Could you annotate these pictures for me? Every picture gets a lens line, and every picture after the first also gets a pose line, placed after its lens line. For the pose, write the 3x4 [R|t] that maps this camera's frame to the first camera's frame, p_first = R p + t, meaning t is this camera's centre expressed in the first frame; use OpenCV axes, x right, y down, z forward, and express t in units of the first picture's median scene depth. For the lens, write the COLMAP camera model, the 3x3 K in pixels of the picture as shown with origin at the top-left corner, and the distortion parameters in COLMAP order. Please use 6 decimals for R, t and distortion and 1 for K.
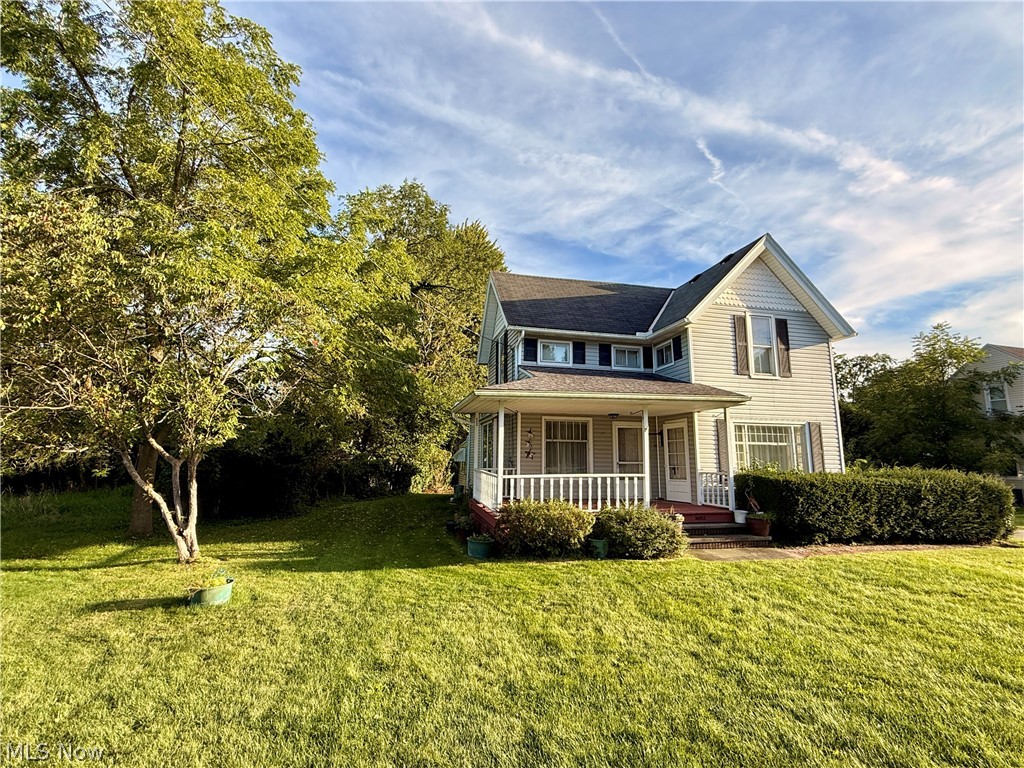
lens RADIAL K [[476.5, 0, 517.4], [0, 476.5, 390.5], [0, 0, 1]] dist [-0.001583, 0.000640]
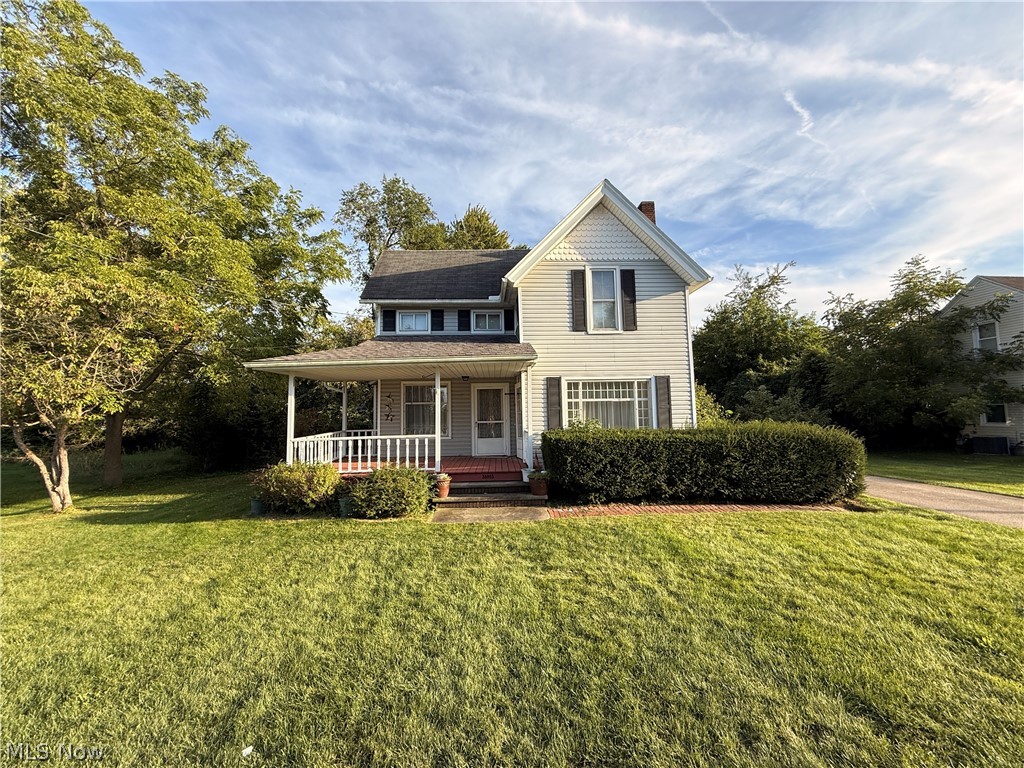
lens RADIAL K [[407.3, 0, 540.1], [0, 407.3, 394.3], [0, 0, 1]] dist [0.001905, -0.000636]
pose [[0.981753, -0.036156, -0.186694, 0.339542], [0.053843, 0.994435, 0.090550, 0.009835], [0.182381, -0.098950, 0.978236, 0.093301]]
